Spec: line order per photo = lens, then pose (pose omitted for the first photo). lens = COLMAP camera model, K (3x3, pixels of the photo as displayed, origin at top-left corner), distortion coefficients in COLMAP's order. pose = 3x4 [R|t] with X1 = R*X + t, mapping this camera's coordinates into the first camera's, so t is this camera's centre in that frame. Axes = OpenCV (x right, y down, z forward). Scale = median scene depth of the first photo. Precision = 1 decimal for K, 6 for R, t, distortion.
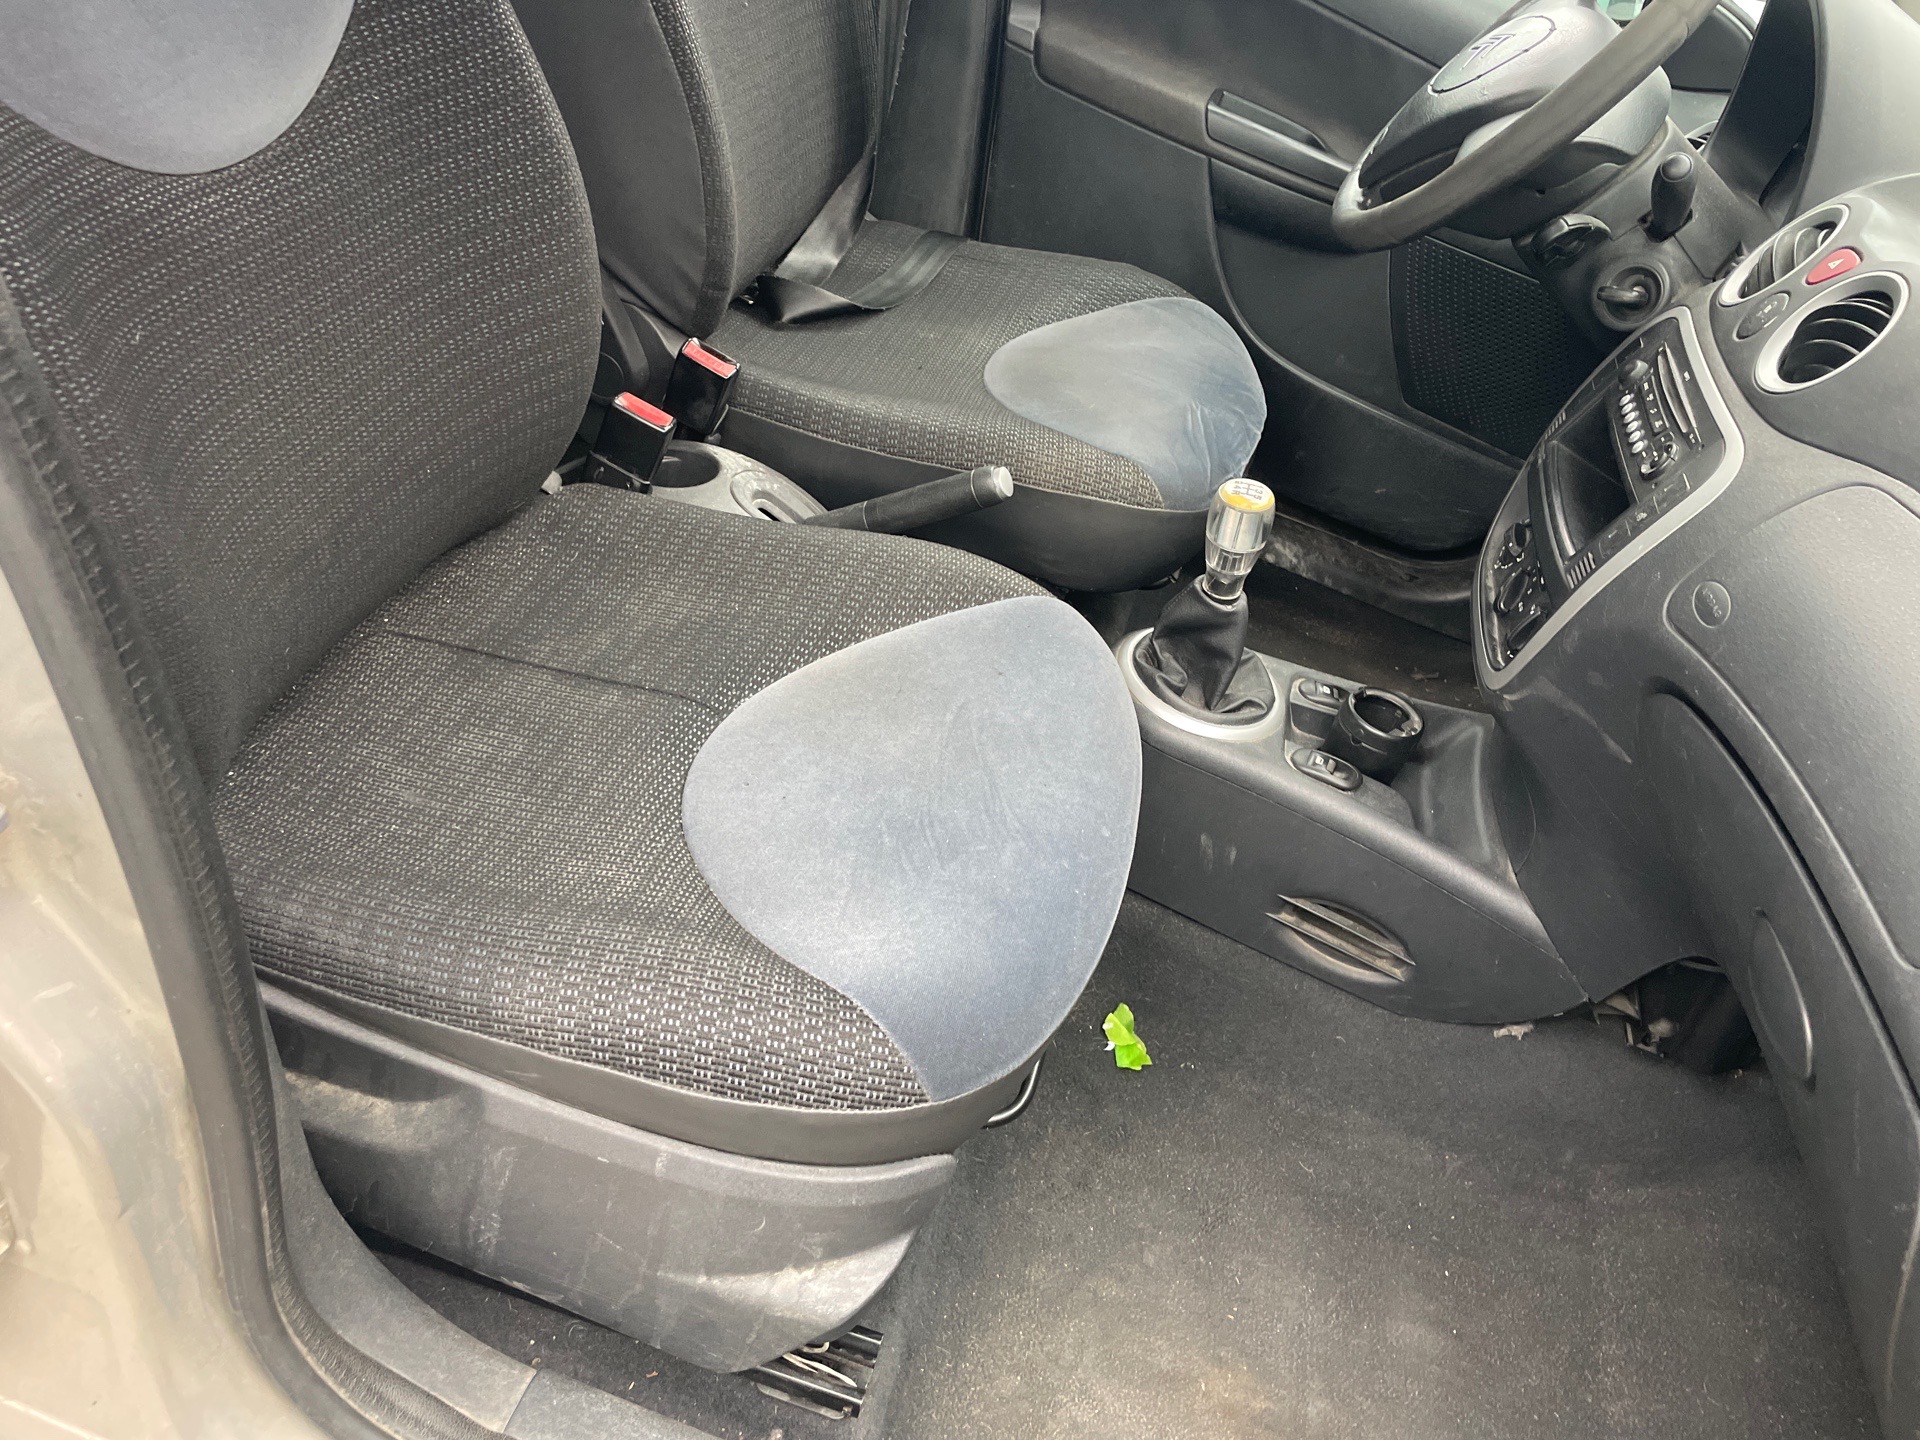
lens RADIAL K [[1446.6, 0, 963.5], [0, 1446.6, 702.9], [0, 0, 1]] dist [0.079694, -0.100421]
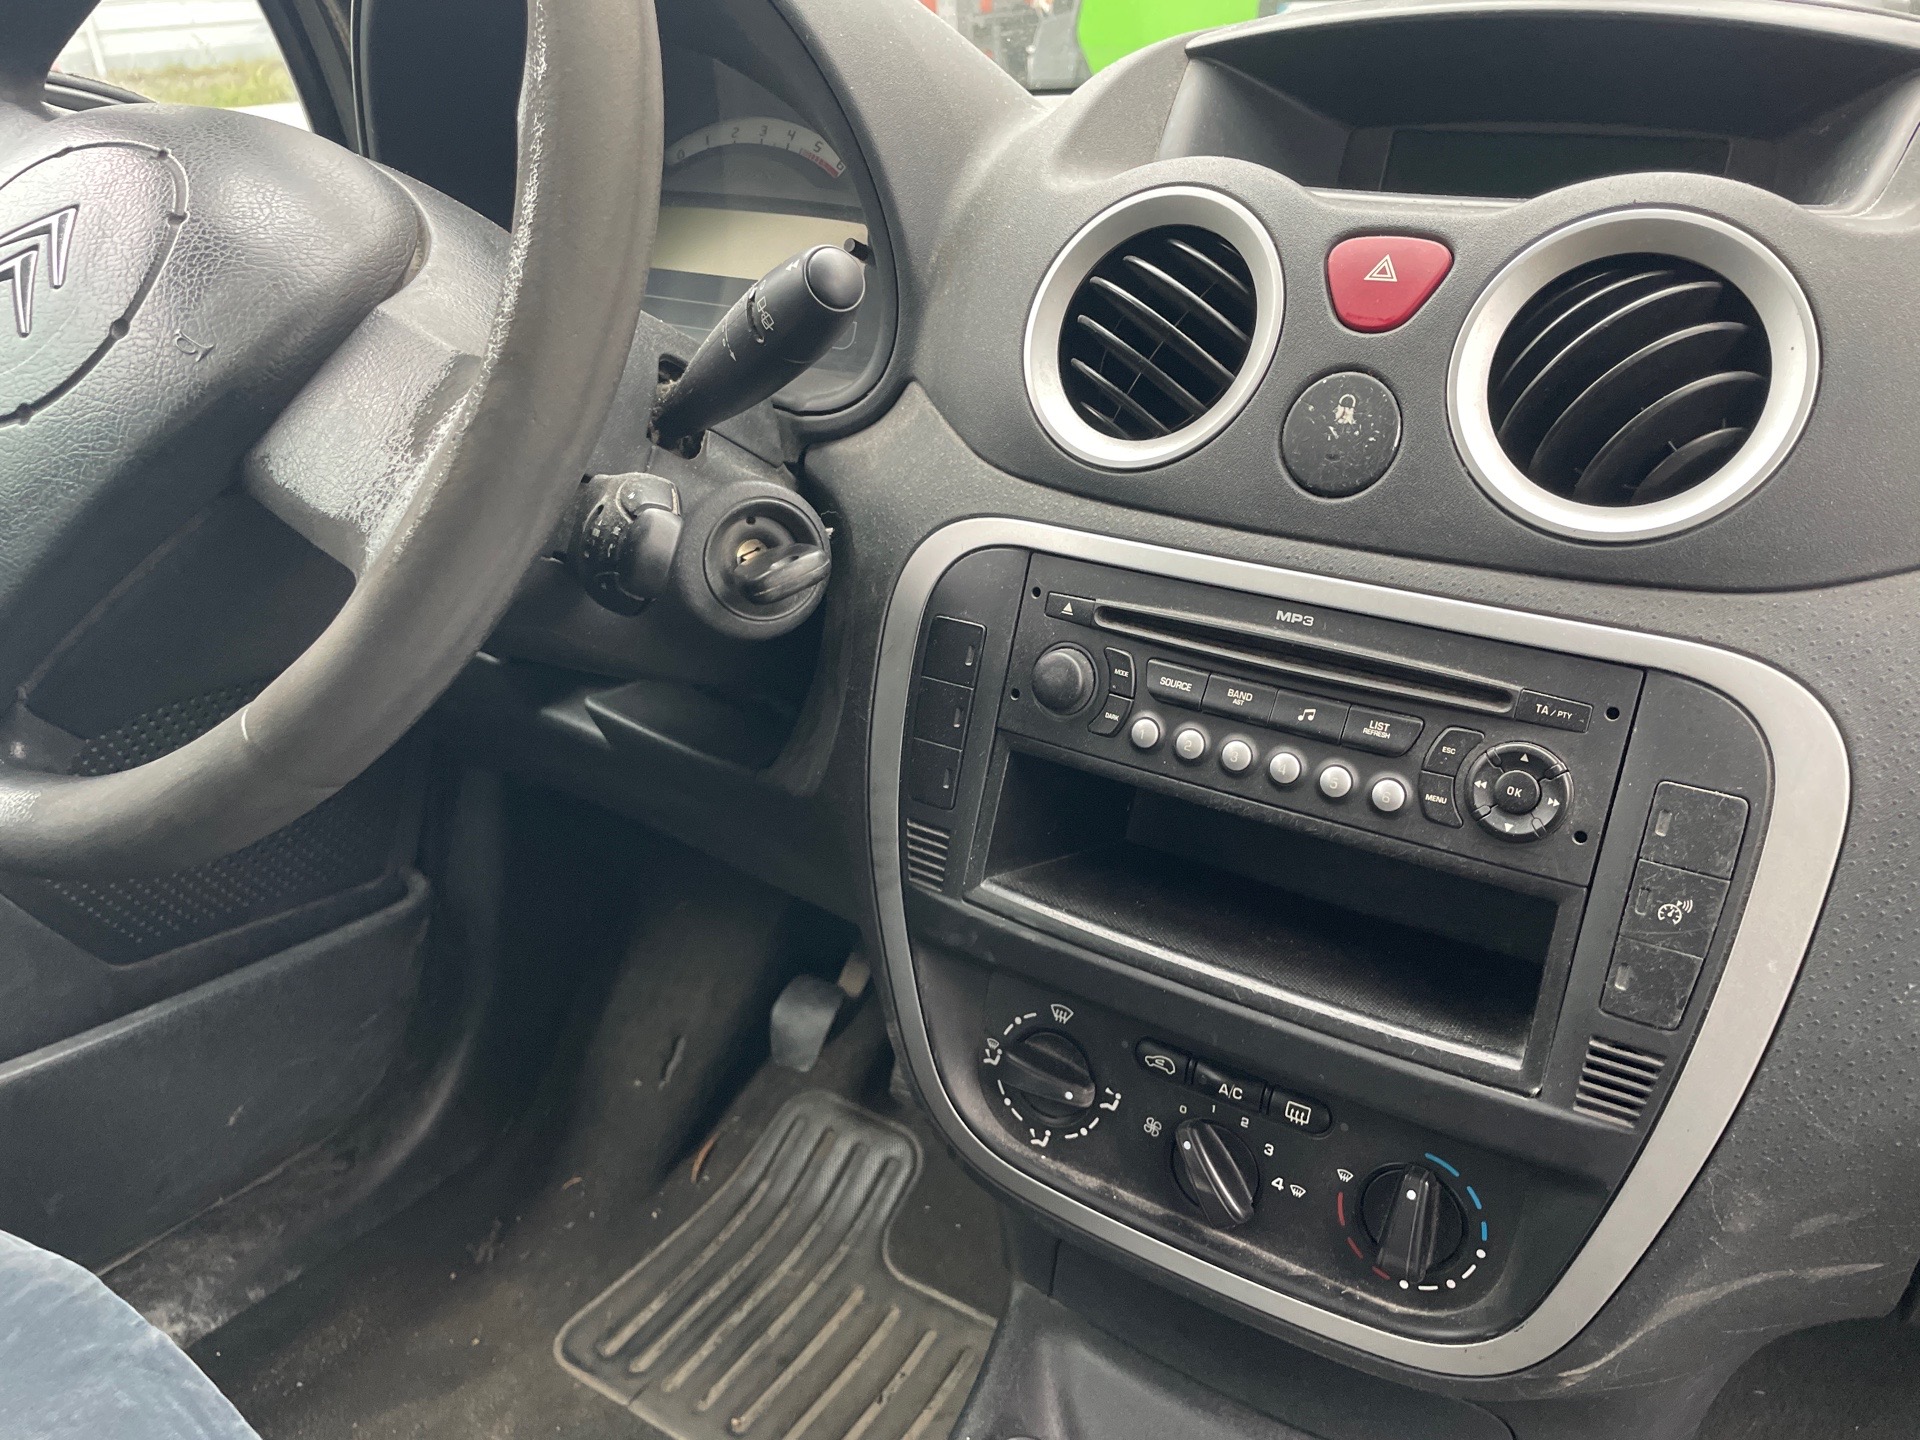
lens RADIAL K [[1446.6, 0, 957.0], [0, 1446.6, 729.9], [0, 0, 1]] dist [0.079694, -0.100421]
pose [[0.302440, -0.595618, 0.744156, 0.082083], [0.646448, 0.701900, 0.299067, -0.291500], [-0.700453, 0.390609, 0.597319, 0.602224]]
